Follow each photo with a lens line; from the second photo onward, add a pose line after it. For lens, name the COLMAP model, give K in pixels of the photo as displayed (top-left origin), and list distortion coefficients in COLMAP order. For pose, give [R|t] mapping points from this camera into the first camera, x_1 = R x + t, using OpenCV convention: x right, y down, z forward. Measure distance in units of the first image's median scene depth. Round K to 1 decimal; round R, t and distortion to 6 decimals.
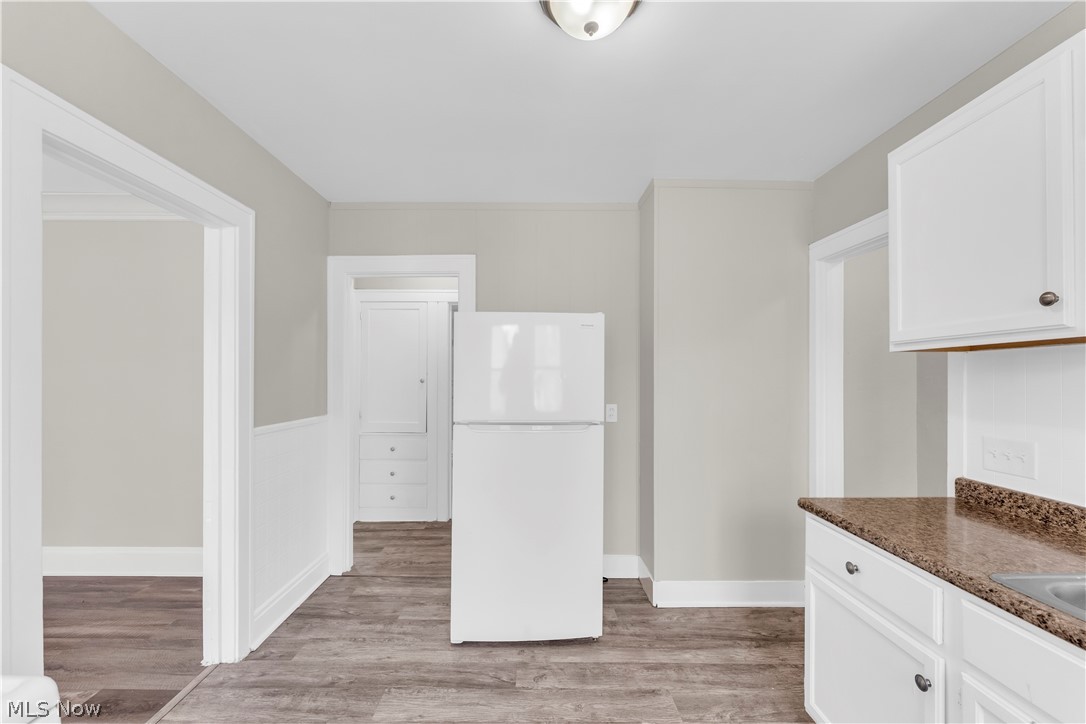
lens RADIAL K [[443.3, 0, 541.6], [0, 443.3, 370.8], [0, 0, 1]] dist [0.000718, -0.000813]
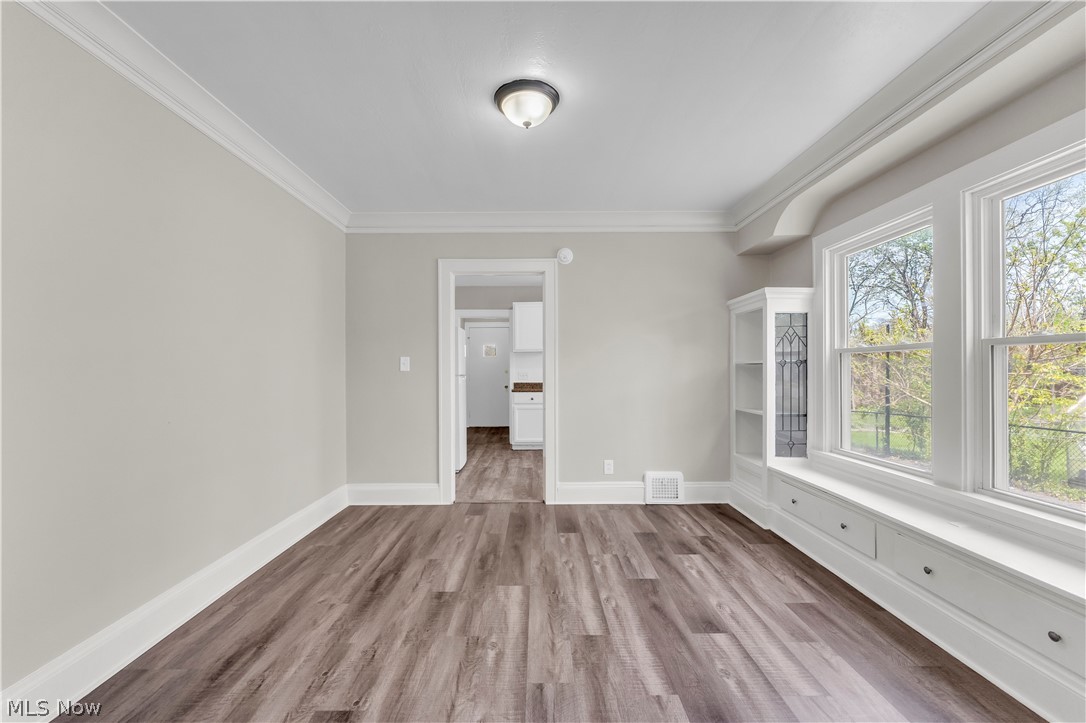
lens RADIAL K [[443.3, 0, 537.1], [0, 443.3, 366.9], [0, 0, 1]] dist [0.000718, -0.000813]
pose [[-0.002874, 0.003556, 0.999990, -2.077354], [-0.004498, 0.999984, -0.003569, 0.066860], [-0.999986, -0.004509, -0.002857, 0.503252]]
